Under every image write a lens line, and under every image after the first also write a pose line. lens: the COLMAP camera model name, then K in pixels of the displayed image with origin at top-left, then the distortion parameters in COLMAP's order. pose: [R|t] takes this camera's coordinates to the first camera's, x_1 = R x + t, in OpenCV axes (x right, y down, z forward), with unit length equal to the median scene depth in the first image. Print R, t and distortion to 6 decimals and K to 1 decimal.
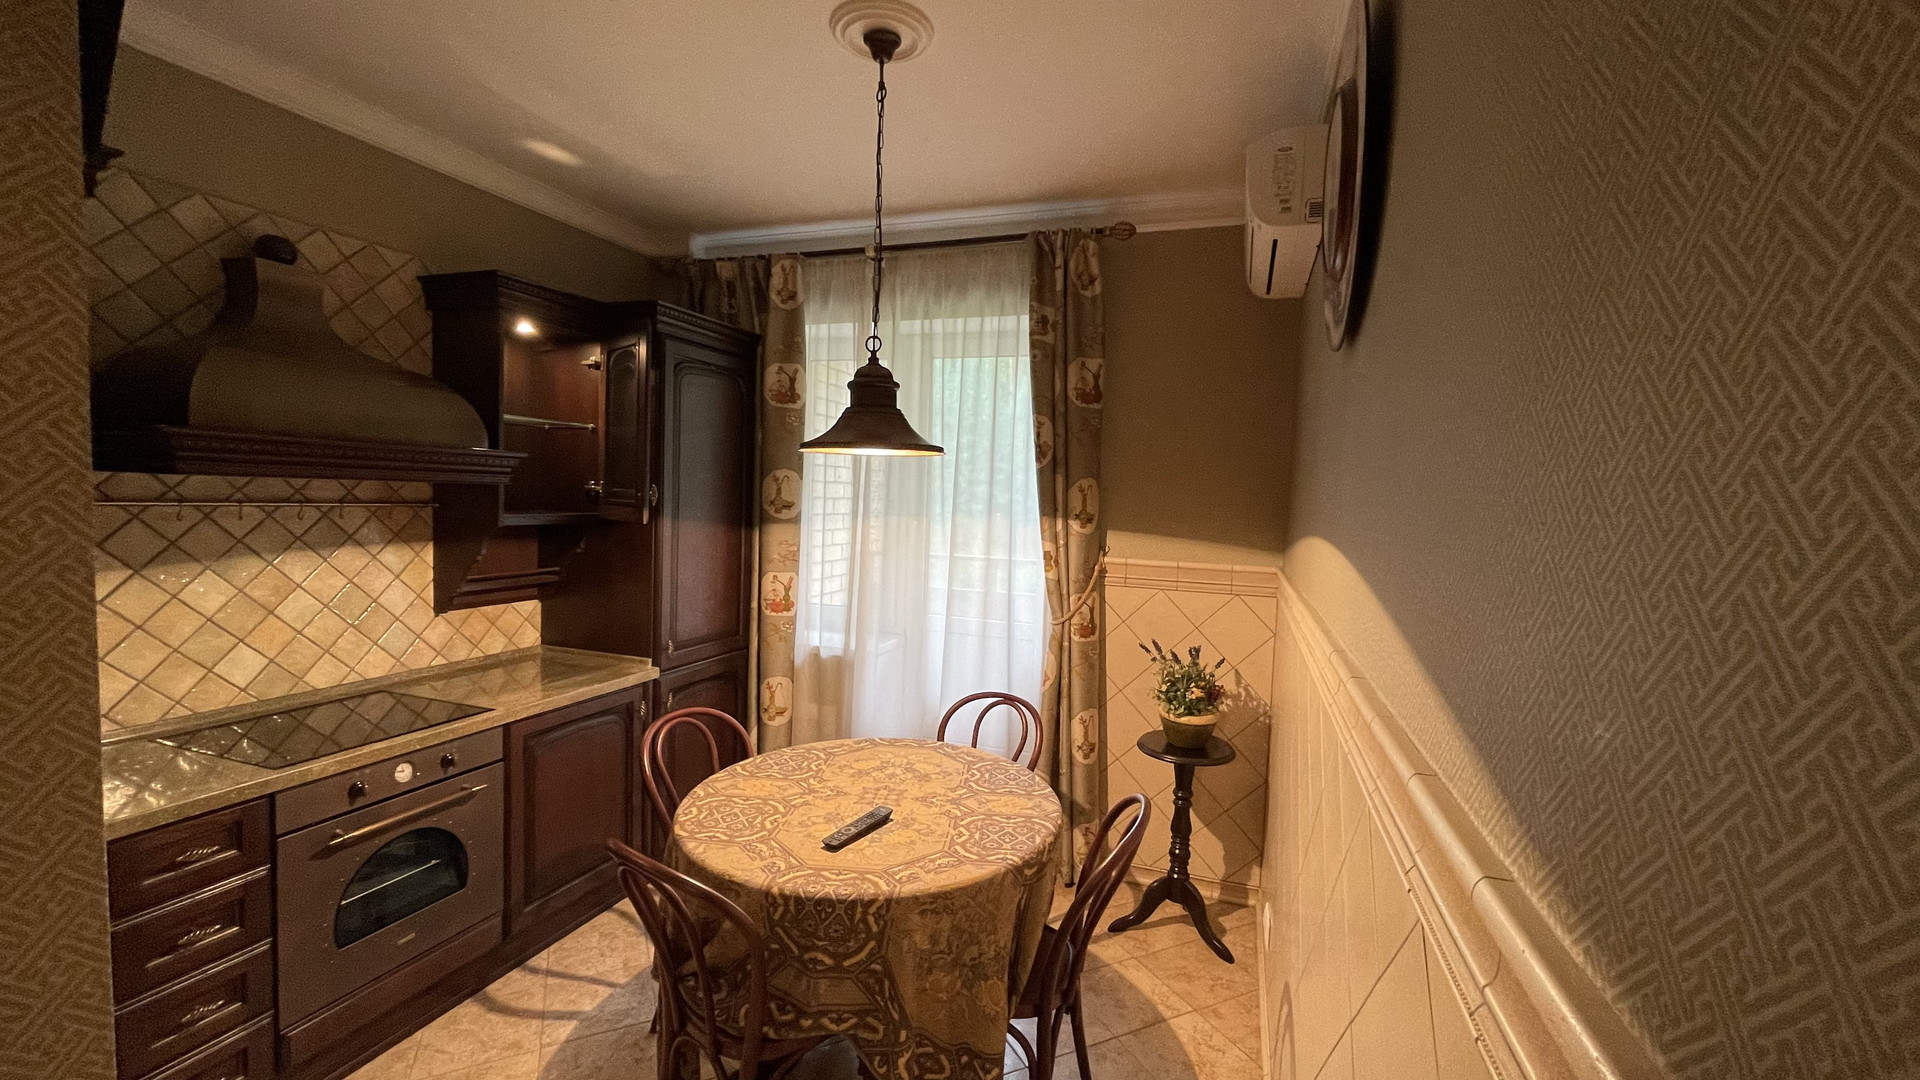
lens RADIAL K [[773.3, 0, 968.1], [0, 773.3, 542.4], [0, 0, 1]] dist [-0.002966, 0.000460]
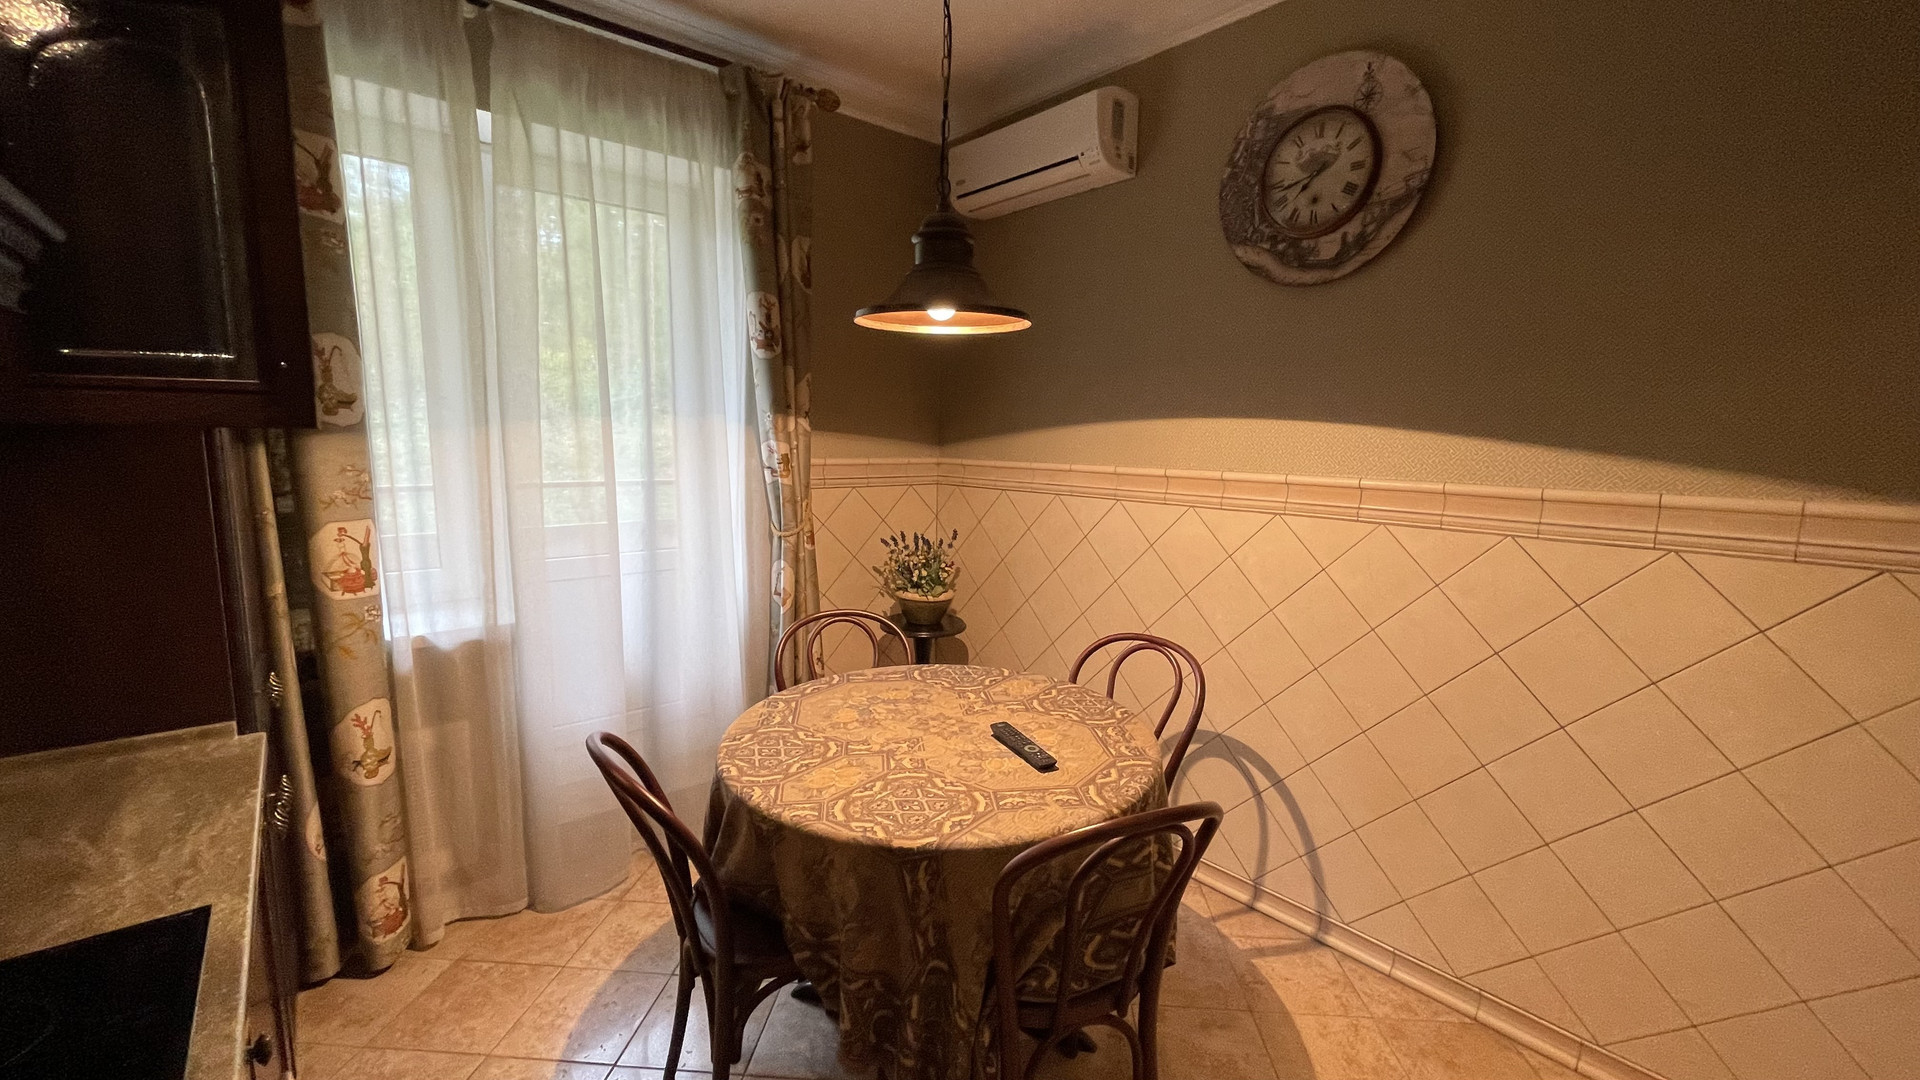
lens RADIAL K [[773.3, 0, 969.3], [0, 773.3, 538.1], [0, 0, 1]] dist [-0.002966, 0.000460]
pose [[0.501657, -0.140469, 0.853586, -0.572034], [0.055185, 0.989915, 0.130470, 0.003116], [-0.863304, -0.018346, 0.504350, 0.373870]]
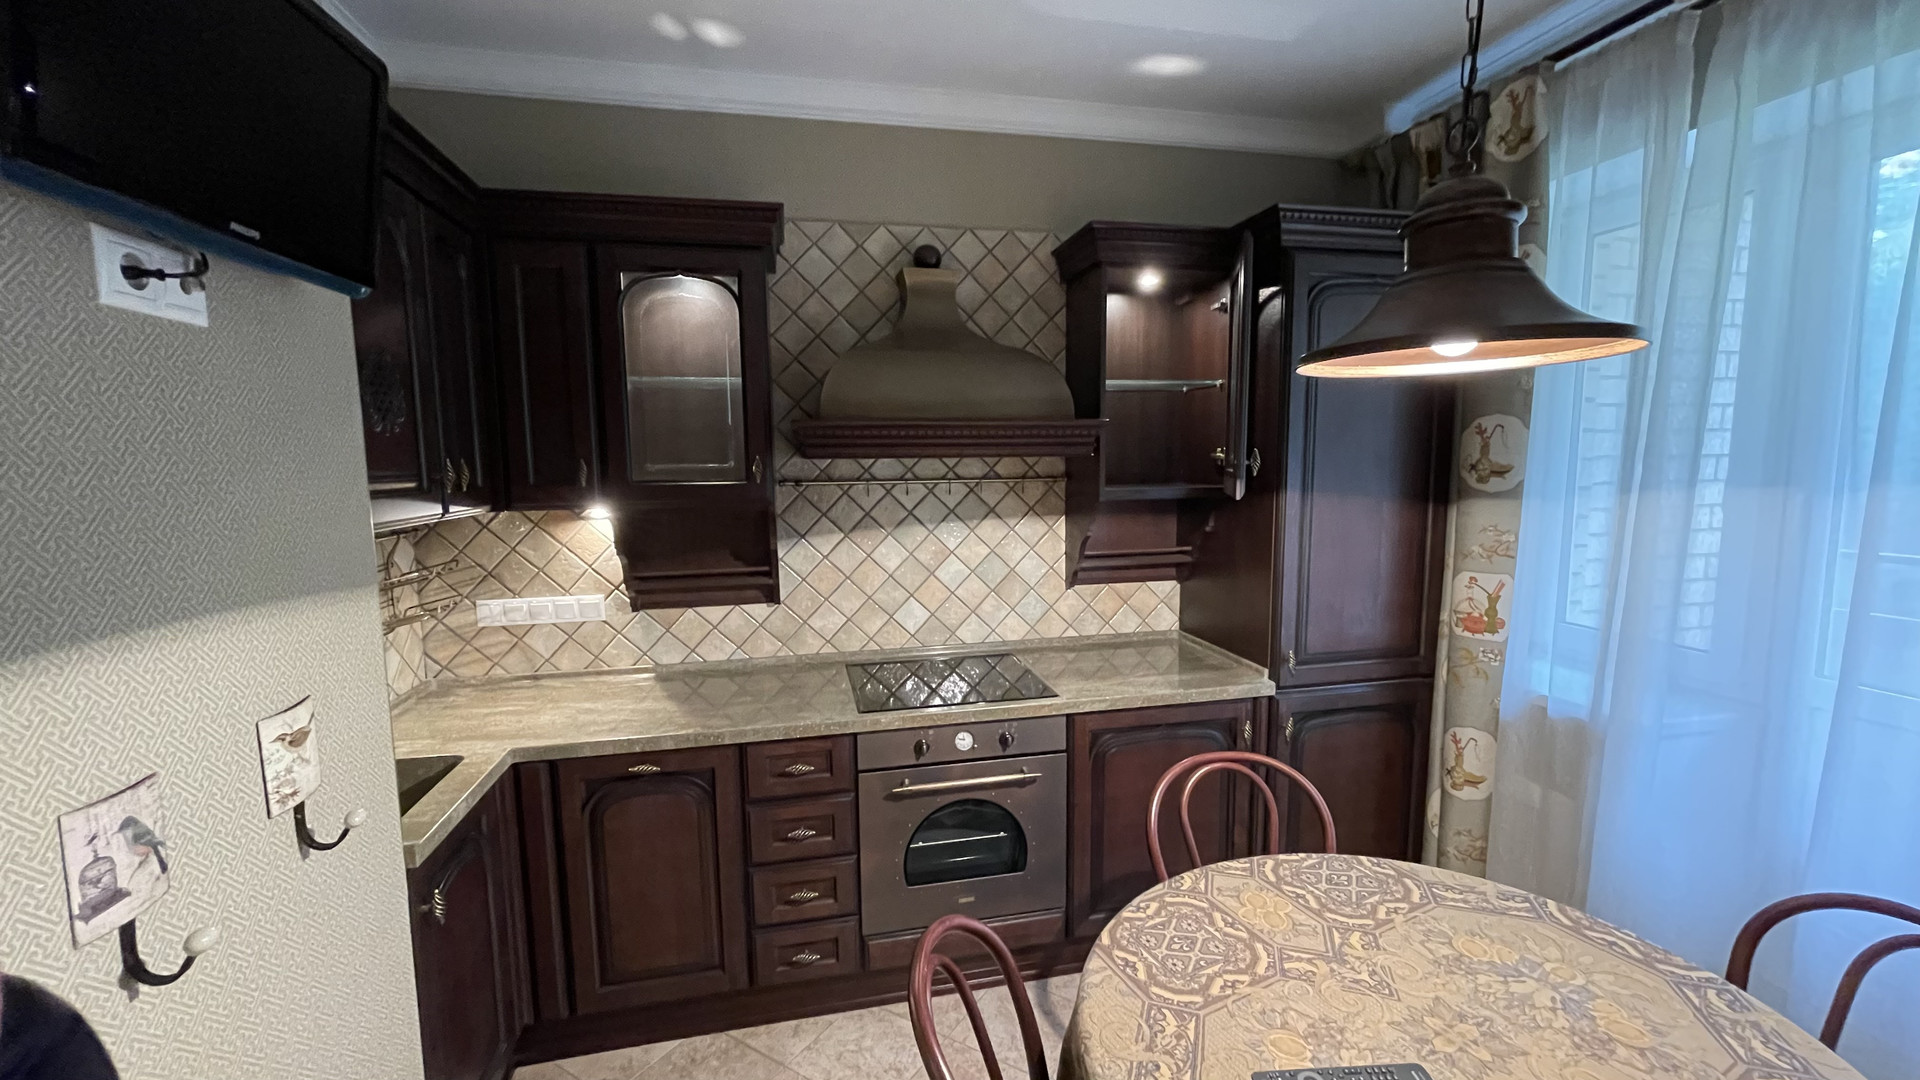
lens RADIAL K [[773.3, 0, 973.4], [0, 773.3, 543.5], [0, 0, 1]] dist [-0.002966, 0.000460]
pose [[0.533756, 0.054167, -0.843902, 0.091081], [-0.020594, 0.998483, 0.051063, -0.012473], [0.845388, -0.009876, 0.534062, 0.322308]]
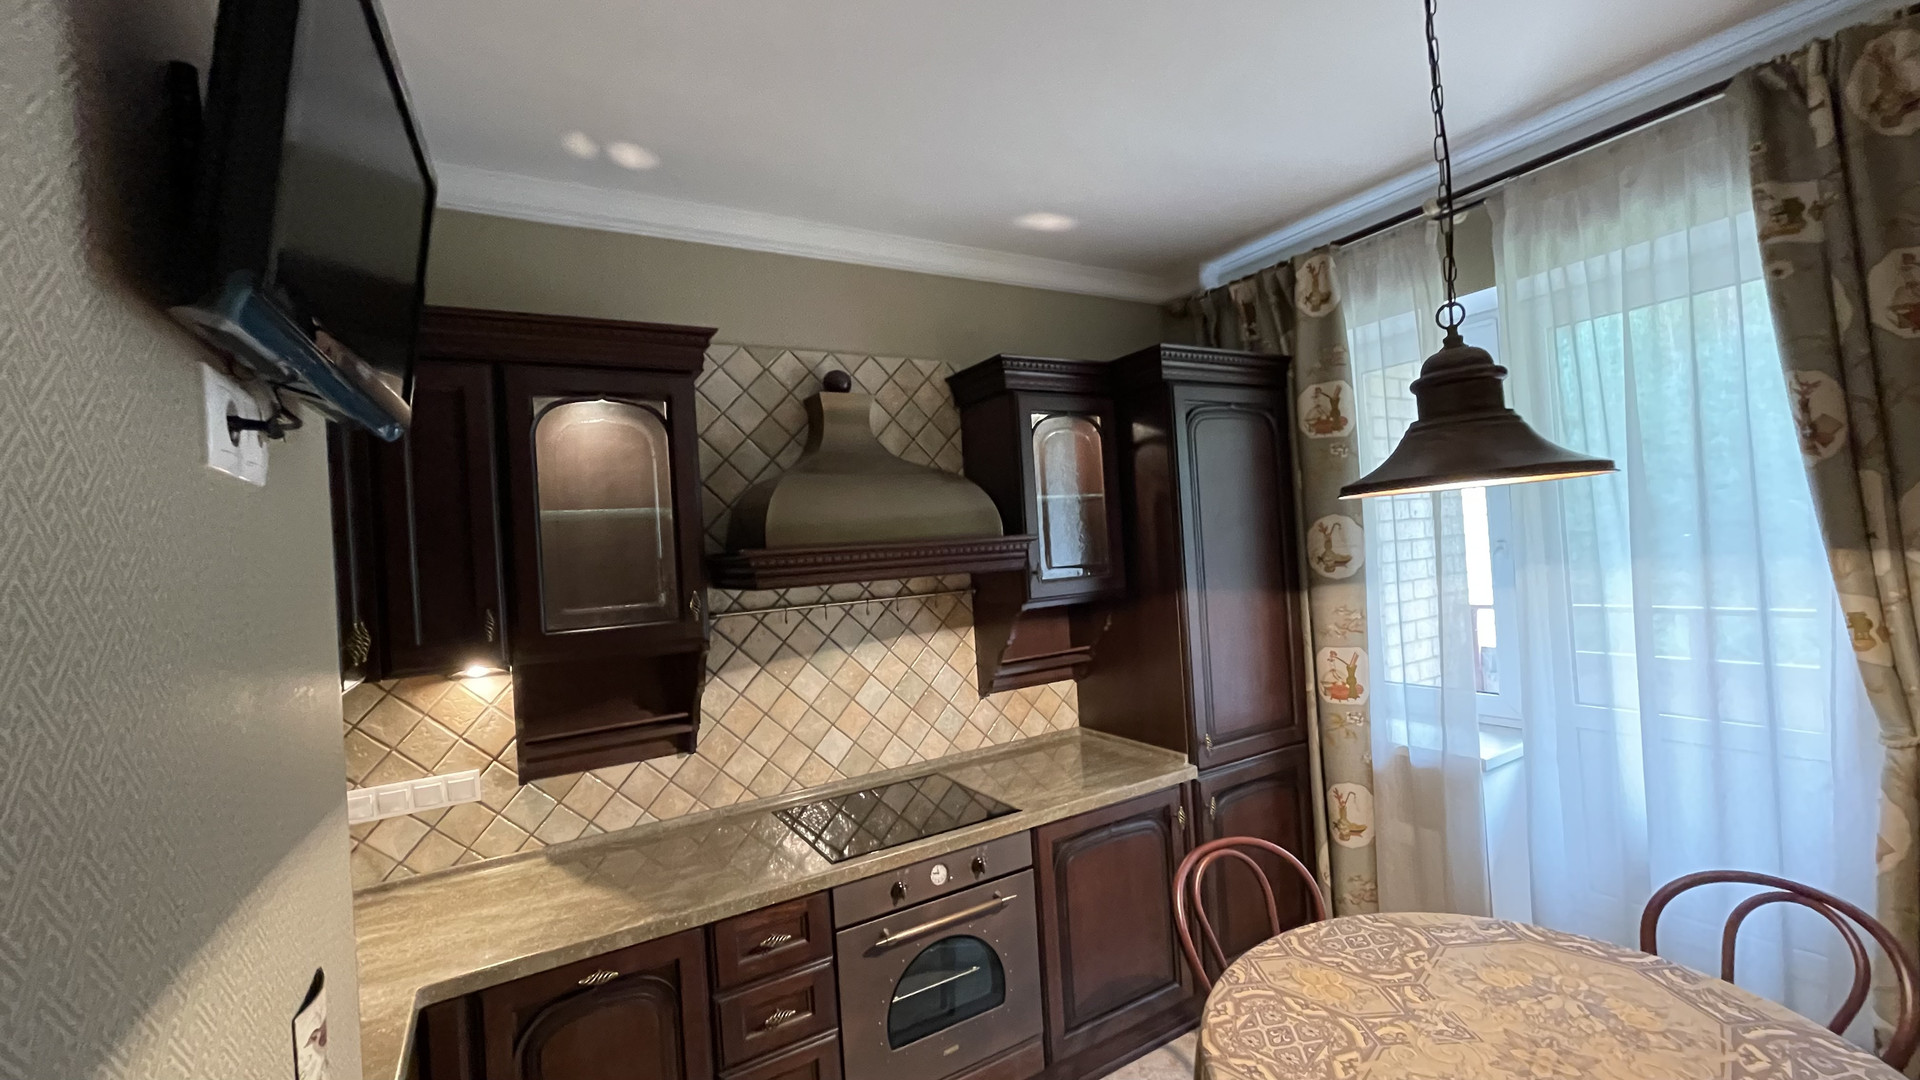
lens RADIAL K [[773.3, 0, 969.3], [0, 773.3, 544.0], [0, 0, 1]] dist [-0.002966, 0.000460]
pose [[0.764709, -0.089969, -0.638064, -0.025796], [0.054454, 0.995686, -0.075133, -0.030628], [0.642071, 0.022709, 0.766309, 0.182376]]
